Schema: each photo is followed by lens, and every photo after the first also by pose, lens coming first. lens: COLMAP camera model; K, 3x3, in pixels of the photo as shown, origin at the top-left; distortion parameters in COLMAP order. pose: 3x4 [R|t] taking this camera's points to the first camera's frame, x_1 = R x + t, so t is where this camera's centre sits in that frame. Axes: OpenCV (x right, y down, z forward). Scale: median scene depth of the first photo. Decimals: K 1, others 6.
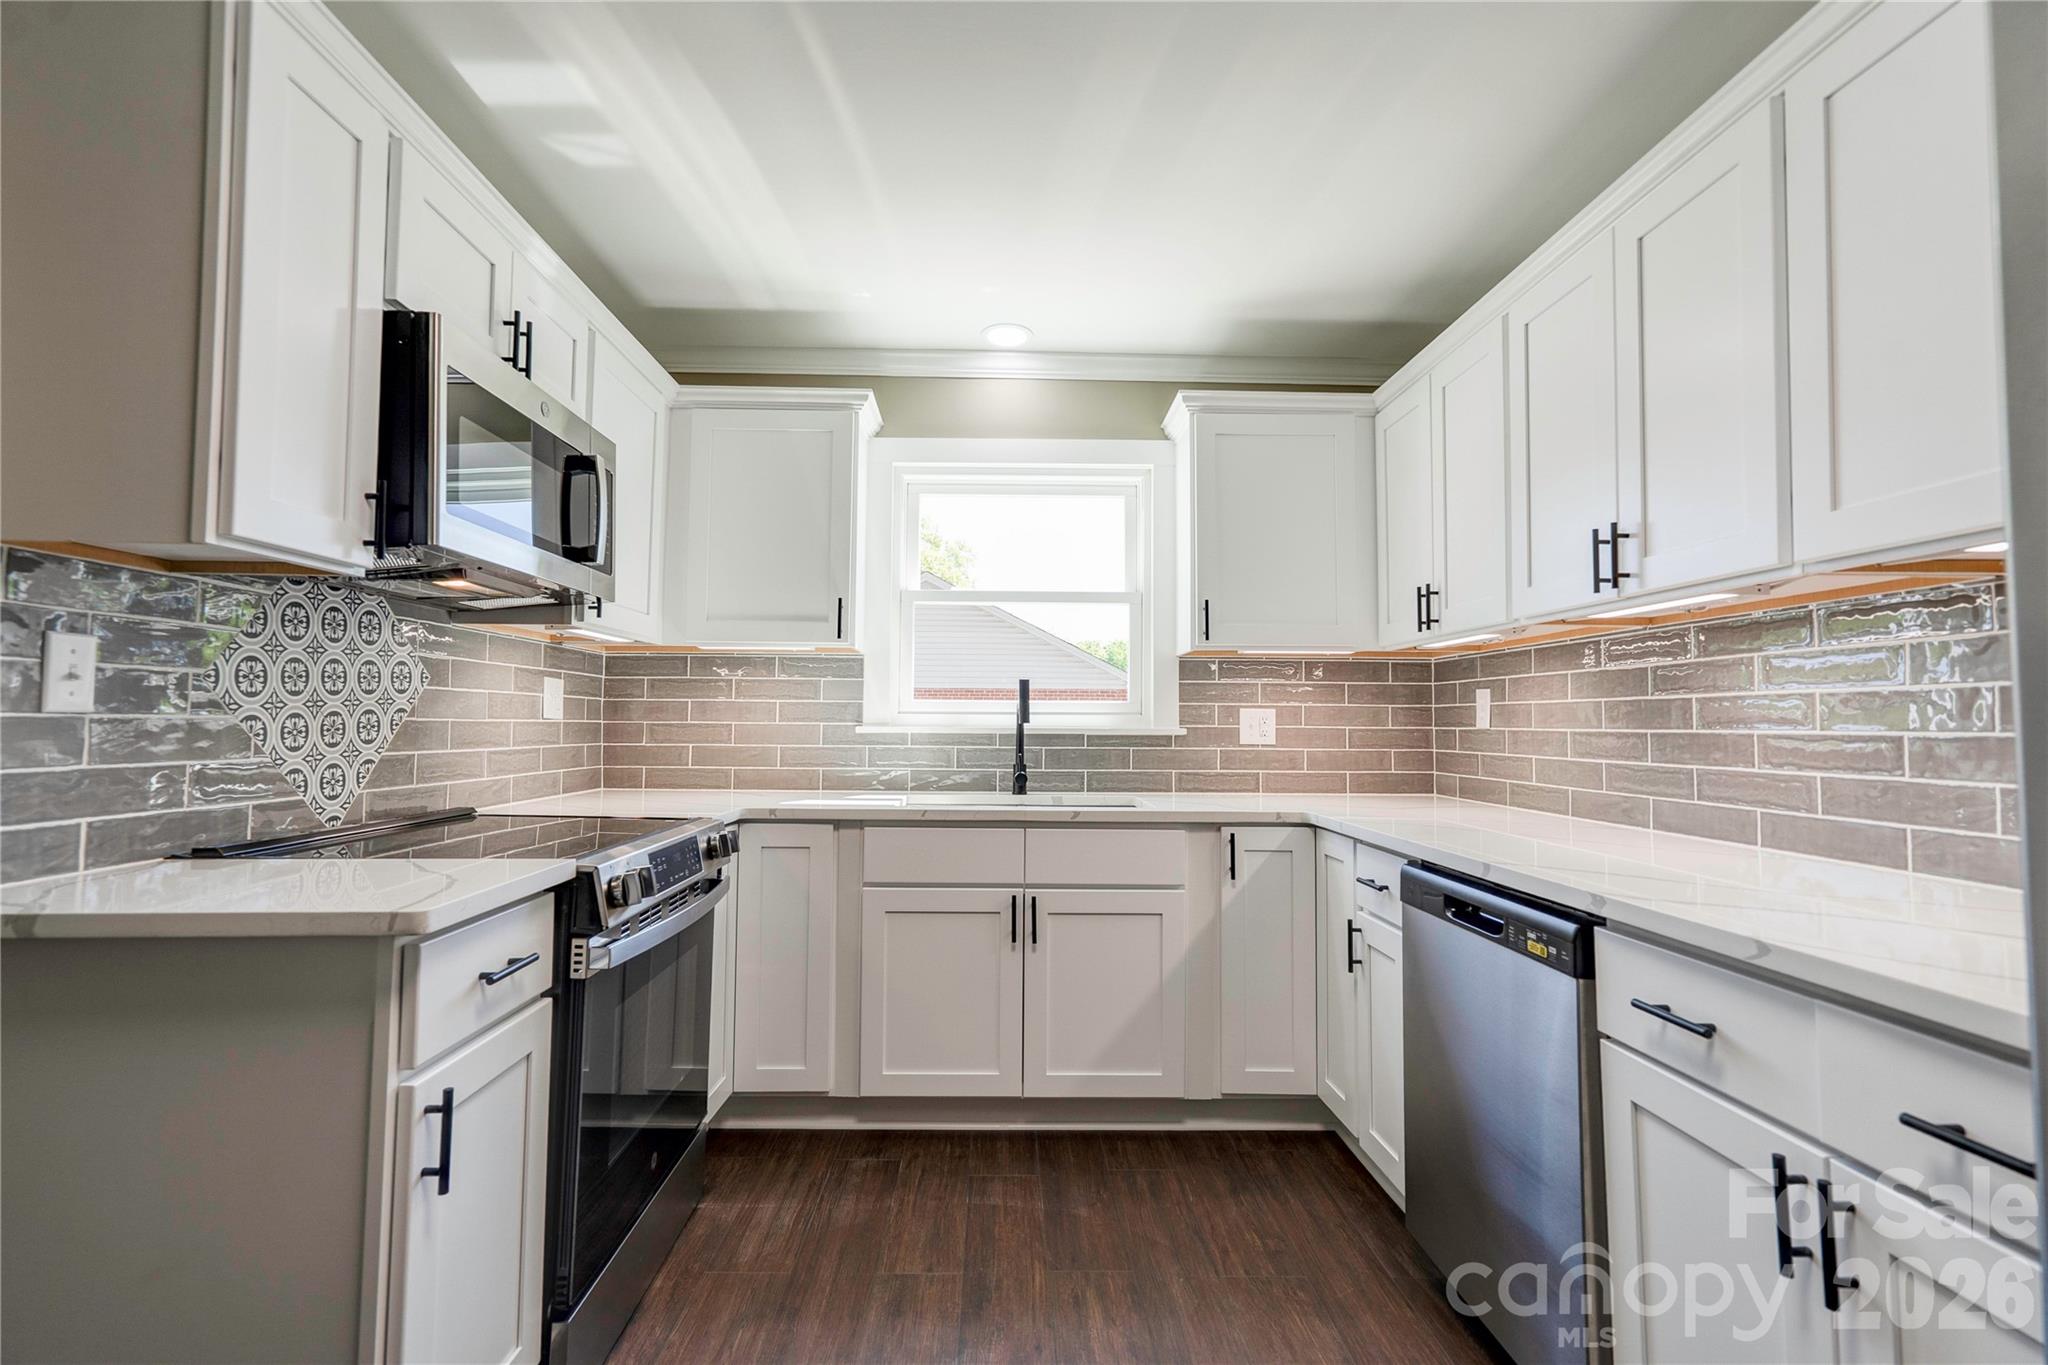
lens RADIAL K [[970.1, 0, 1024.0], [0, 970.1, 682.5], [0, 0, 1]] dist [-0.003336, -0.000160]
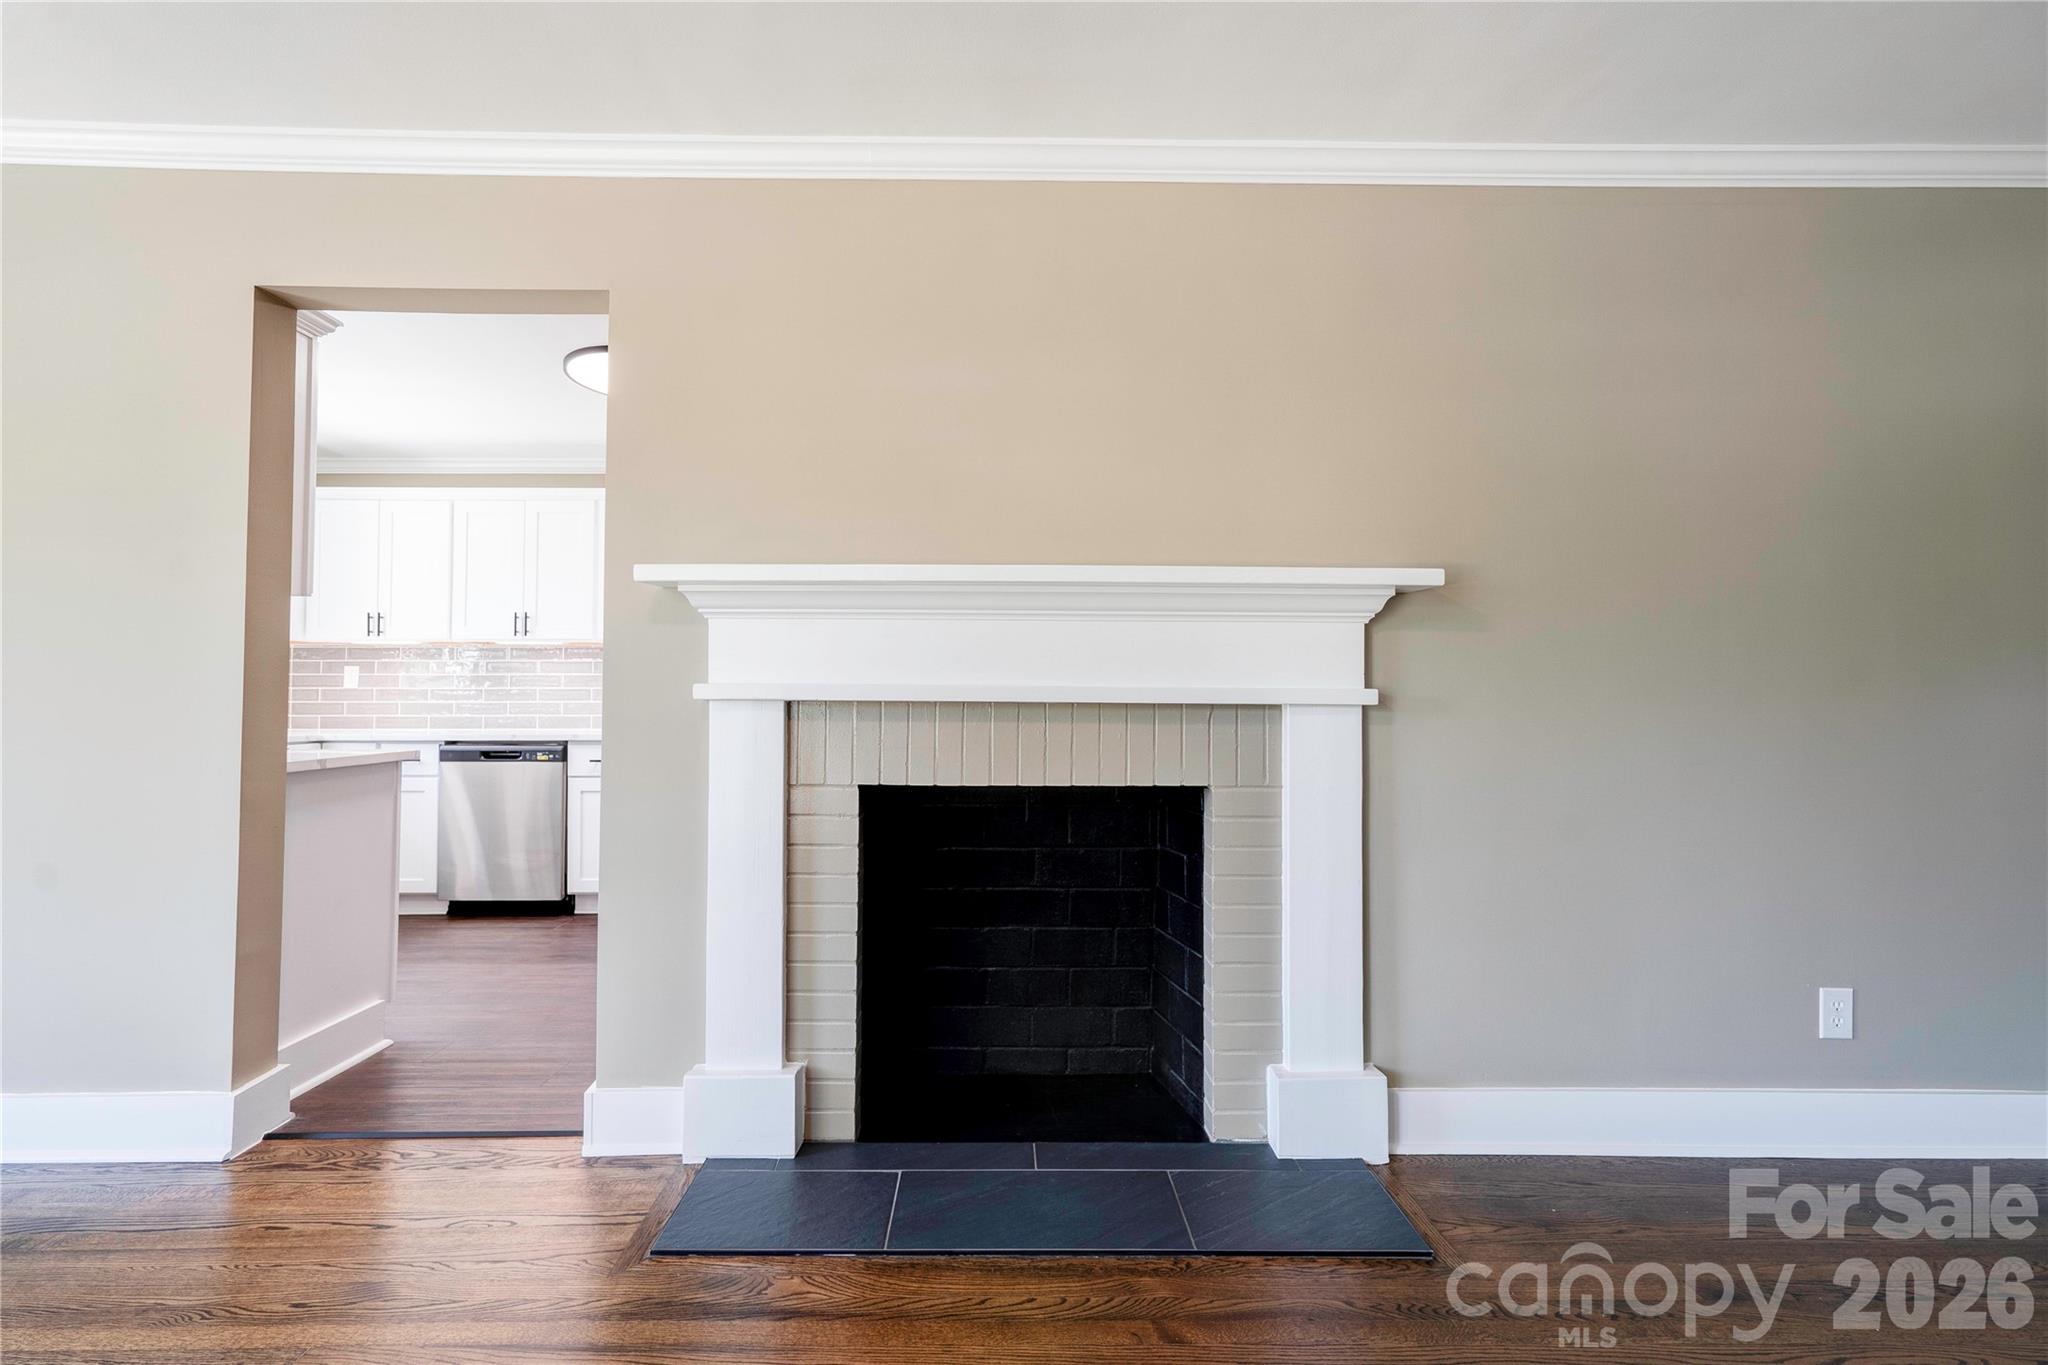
lens RADIAL K [[970.1, 0, 1024.0], [0, 970.1, 682.5], [0, 0, 1]] dist [-0.003336, -0.000160]
pose [[0.017483, 0.005873, 0.999830, -2.388367], [-0.040428, 0.999169, -0.005162, -0.008359], [-0.999030, -0.040330, 0.017706, -0.541283]]
